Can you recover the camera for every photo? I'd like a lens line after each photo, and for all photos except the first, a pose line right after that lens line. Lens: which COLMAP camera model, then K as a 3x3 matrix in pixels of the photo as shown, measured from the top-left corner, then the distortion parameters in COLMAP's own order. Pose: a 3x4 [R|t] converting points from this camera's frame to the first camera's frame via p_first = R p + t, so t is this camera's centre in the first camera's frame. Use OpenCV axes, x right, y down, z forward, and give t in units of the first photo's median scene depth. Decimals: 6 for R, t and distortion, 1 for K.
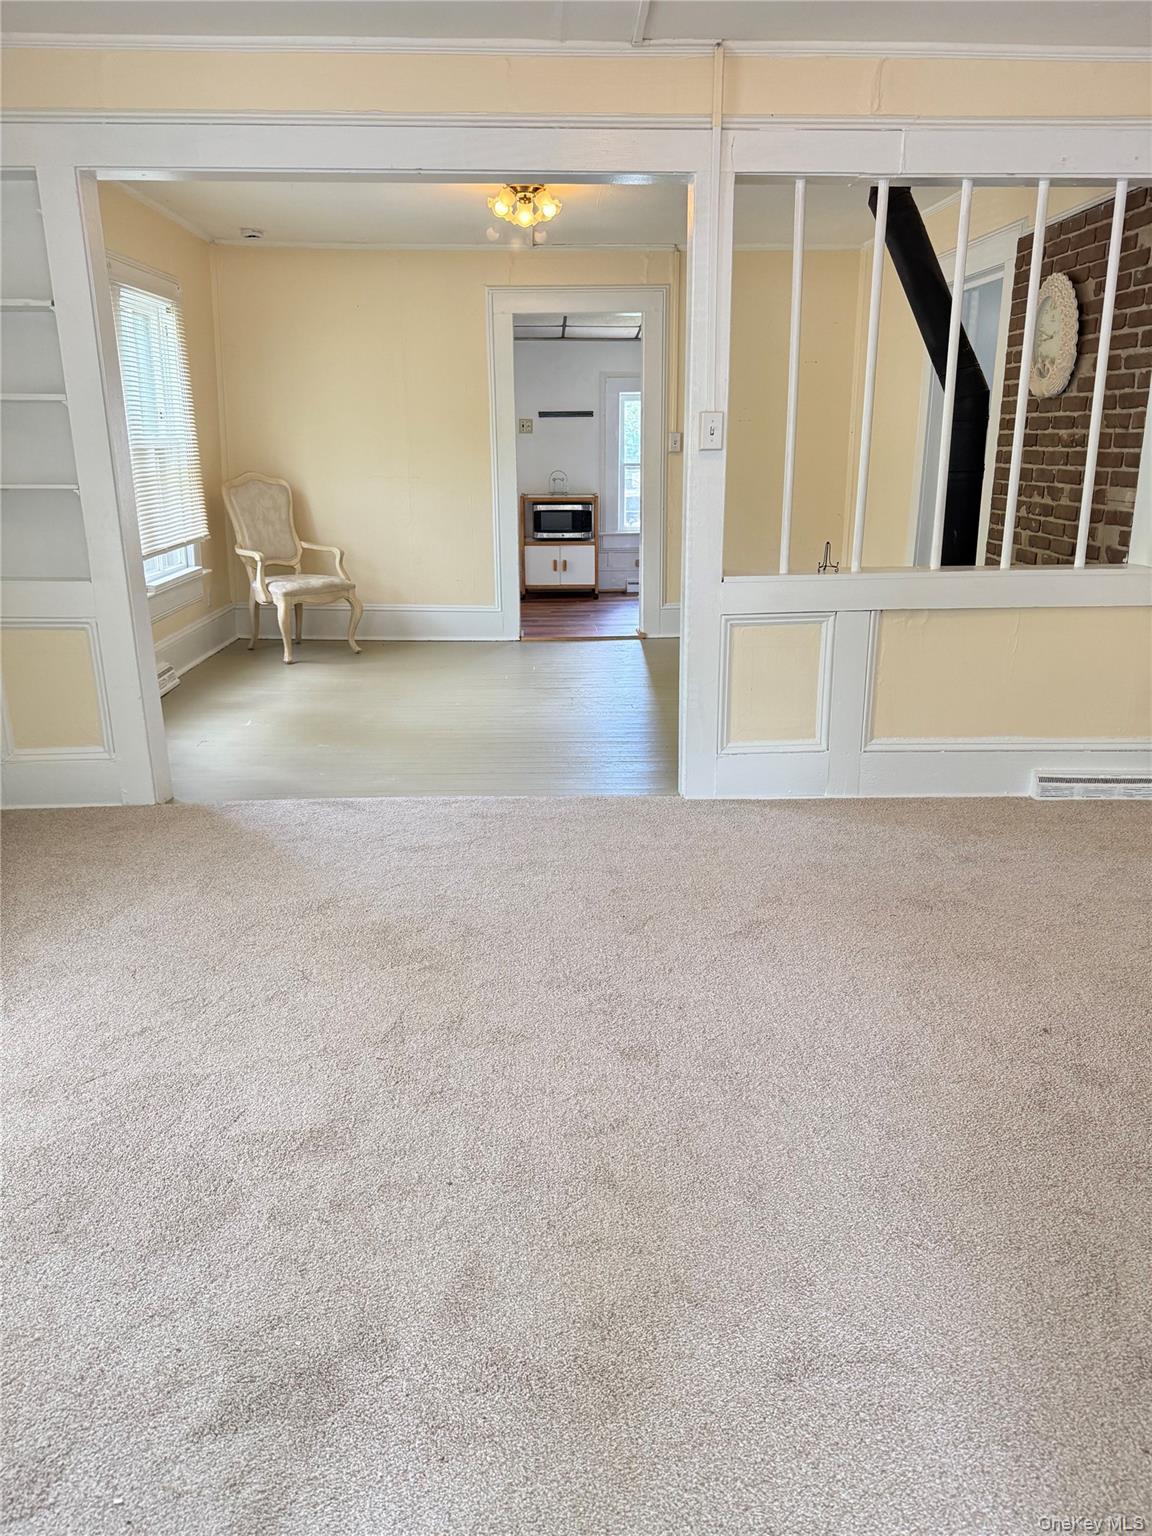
lens RADIAL K [[1088.3, 0, 576.0], [0, 1088.3, 768.0], [0, 0, 1]] dist [0.000927, -0.003006]
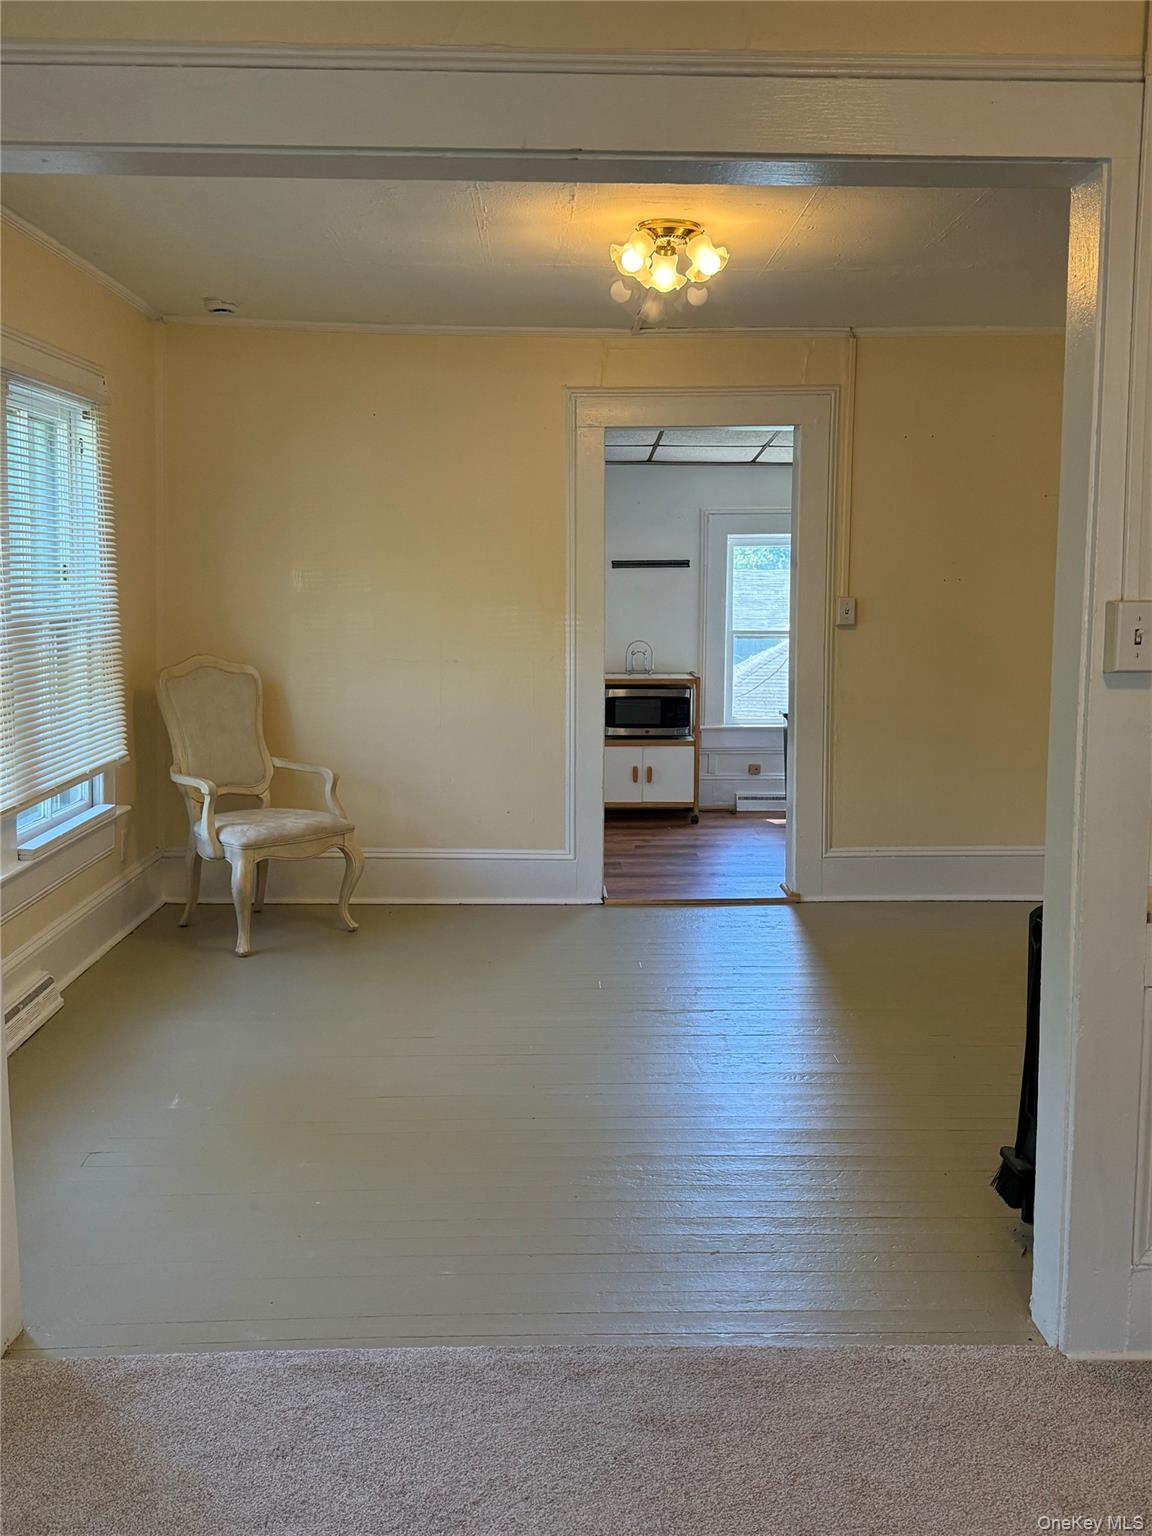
lens RADIAL K [[1363.5, 0, 576.9], [0, 1363.5, 705.8], [0, 0, 1]] dist [0.096992, -0.340913]
pose [[0.999942, 0.000155, -0.010755, -0.064251], [-0.002302, 0.979812, -0.199907, -0.077231], [0.010507, 0.199920, 0.979756, 0.200632]]
